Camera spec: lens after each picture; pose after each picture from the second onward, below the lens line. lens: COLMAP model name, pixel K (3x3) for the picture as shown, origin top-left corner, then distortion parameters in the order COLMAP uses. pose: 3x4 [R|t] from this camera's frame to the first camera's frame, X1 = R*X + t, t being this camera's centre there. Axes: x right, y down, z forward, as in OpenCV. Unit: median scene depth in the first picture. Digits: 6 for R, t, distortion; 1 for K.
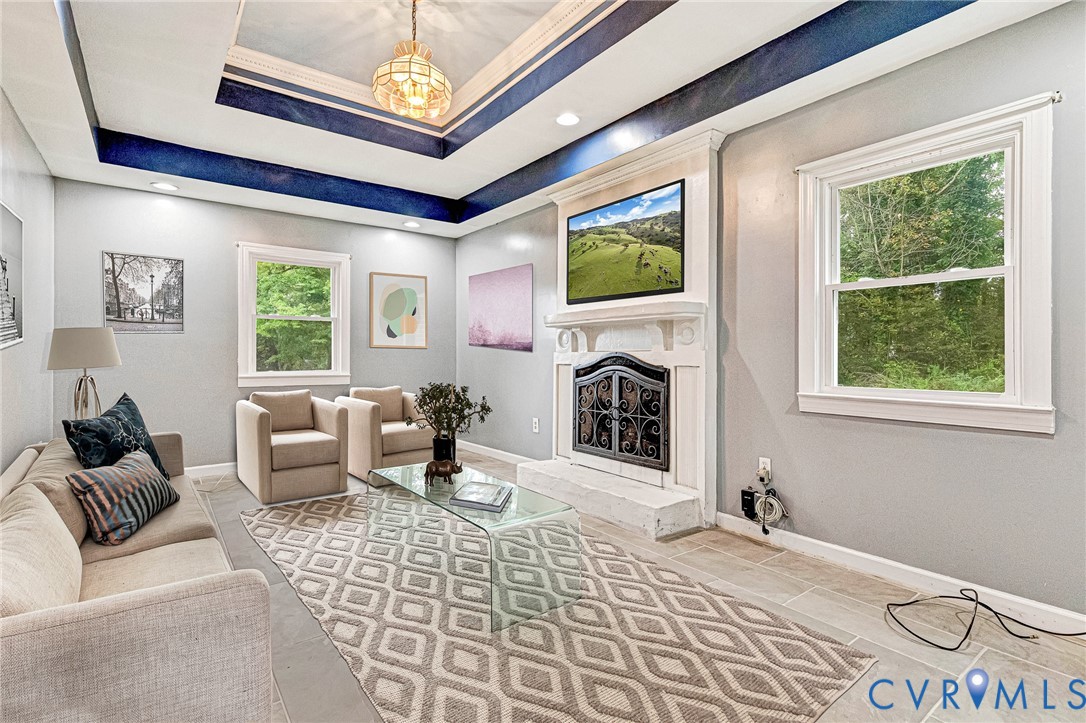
lens RADIAL K [[512.5, 0, 539.2], [0, 512.5, 359.4], [0, 0, 1]] dist [0.003422, 0.000233]
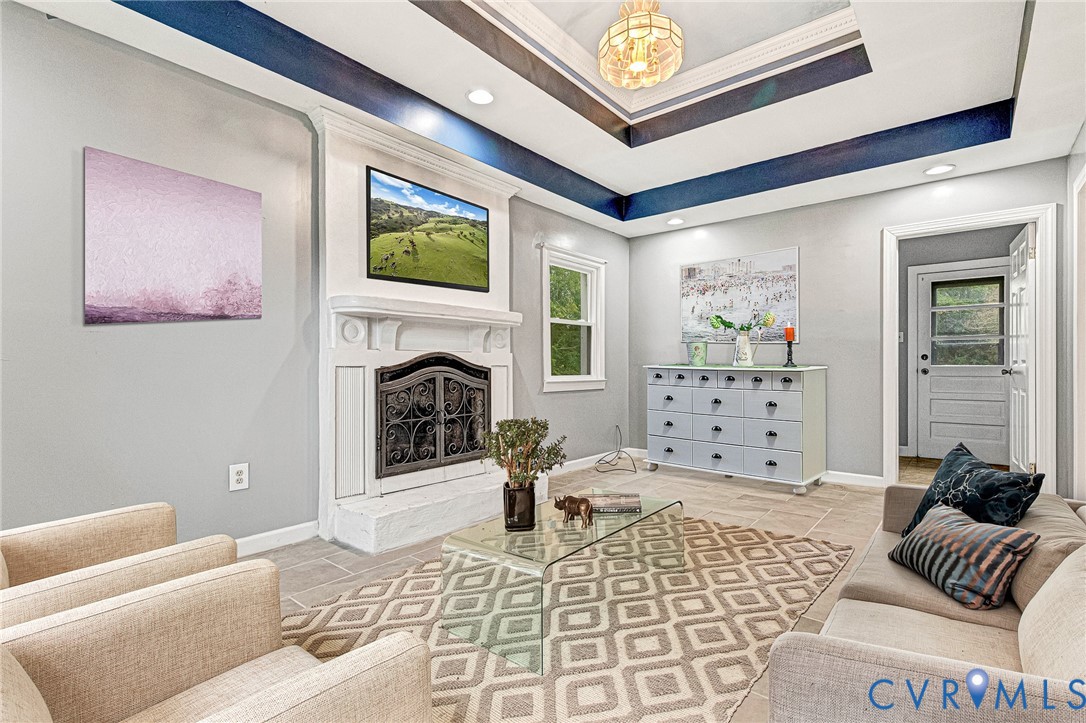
lens RADIAL K [[512.5, 0, 539.1], [0, 512.5, 362.7], [0, 0, 1]] dist [0.003422, 0.000233]
pose [[-0.229272, -0.003341, 0.973357, -0.807638], [0.000672, 0.999993, 0.003591, 0.002290], [-0.973362, 0.001477, -0.229268, 1.042426]]
